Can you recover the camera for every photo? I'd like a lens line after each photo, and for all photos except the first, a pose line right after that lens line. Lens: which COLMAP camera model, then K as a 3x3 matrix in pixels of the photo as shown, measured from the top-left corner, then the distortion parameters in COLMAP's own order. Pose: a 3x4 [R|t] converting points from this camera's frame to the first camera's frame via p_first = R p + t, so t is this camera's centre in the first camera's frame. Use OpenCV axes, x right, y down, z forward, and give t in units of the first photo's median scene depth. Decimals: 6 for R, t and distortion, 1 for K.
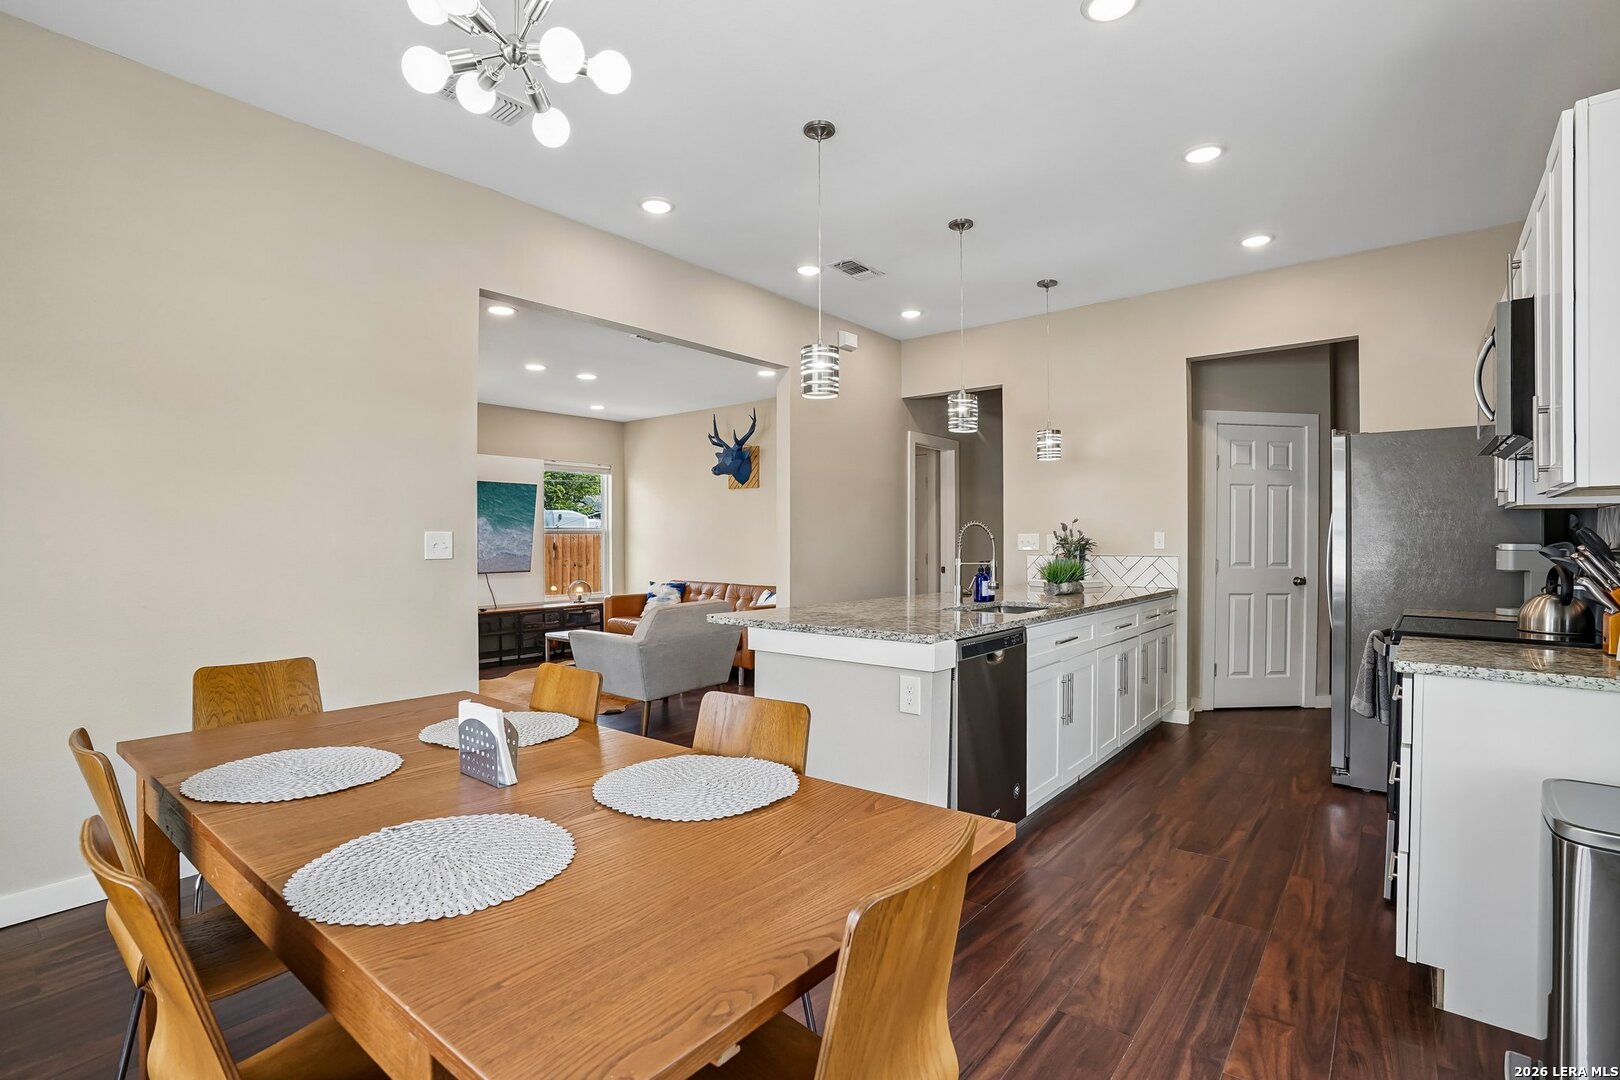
lens RADIAL K [[782.3, 0, 809.0], [0, 782.3, 538.6], [0, 0, 1]] dist [-0.027593, 0.002942]
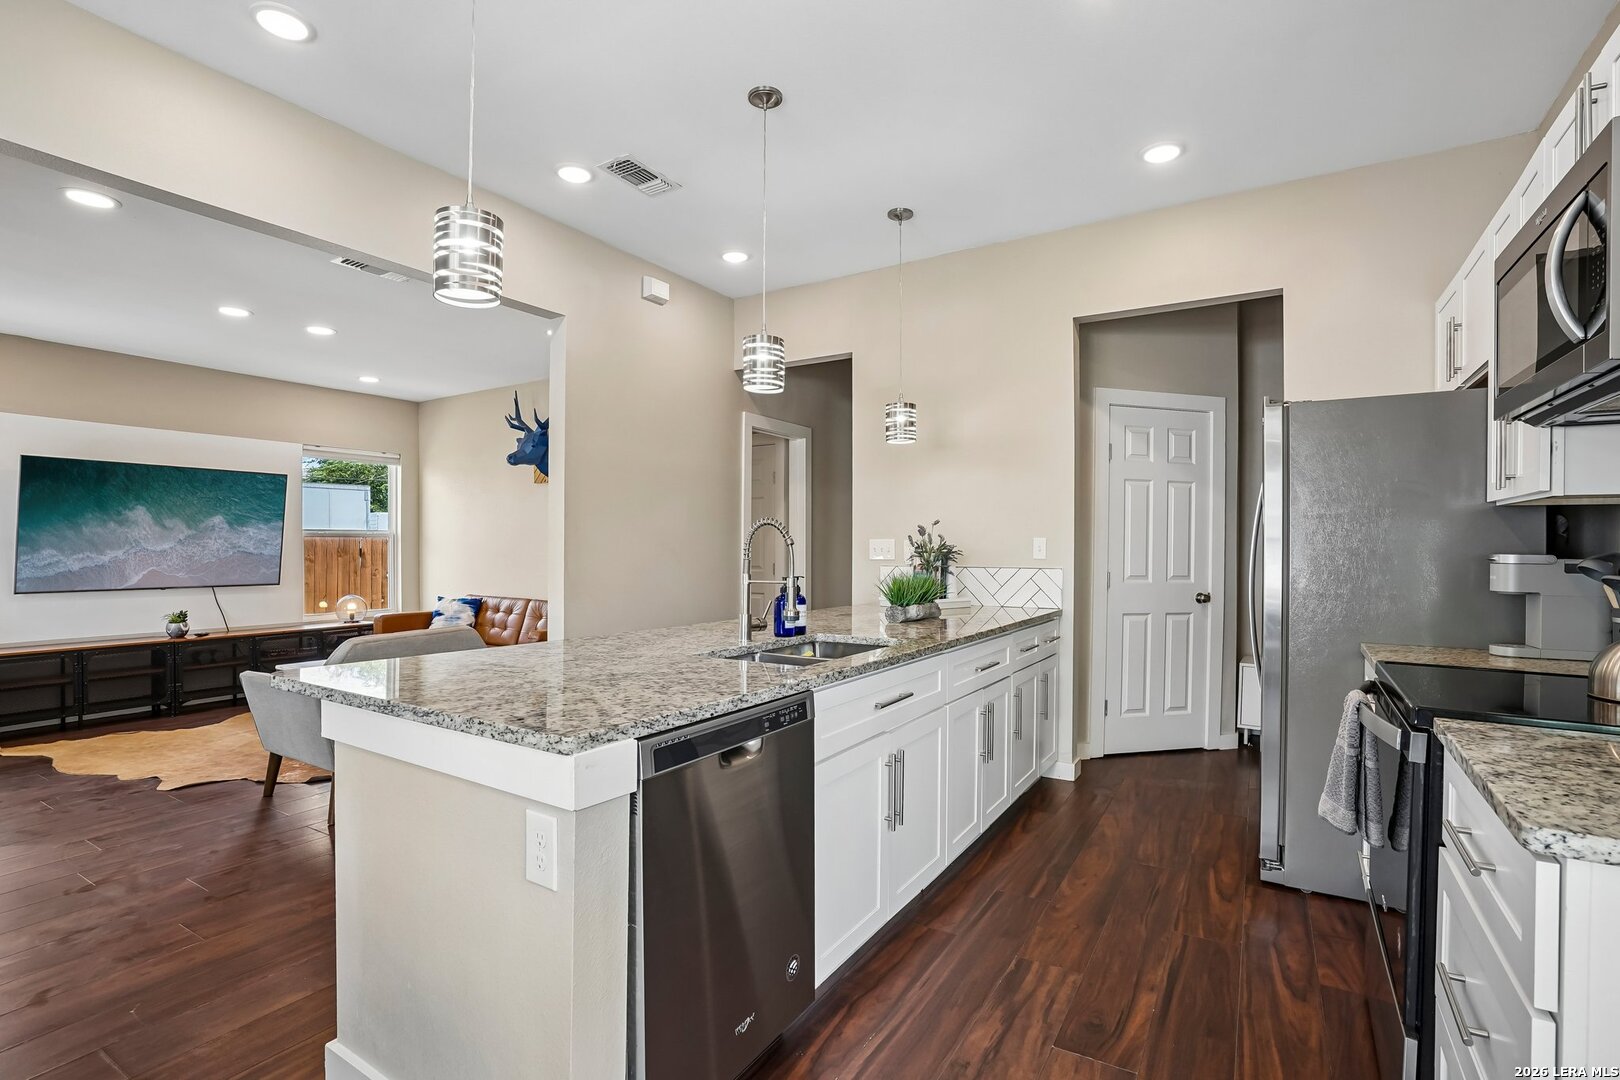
lens RADIAL K [[782.3, 0, 797.7], [0, 782.3, 544.4], [0, 0, 1]] dist [-0.027593, 0.002942]
pose [[0.993819, 0.004731, 0.110910, 0.125776], [-0.004542, 0.999988, -0.001957, 0.001251], [-0.110918, 0.001441, 0.993829, 0.254741]]
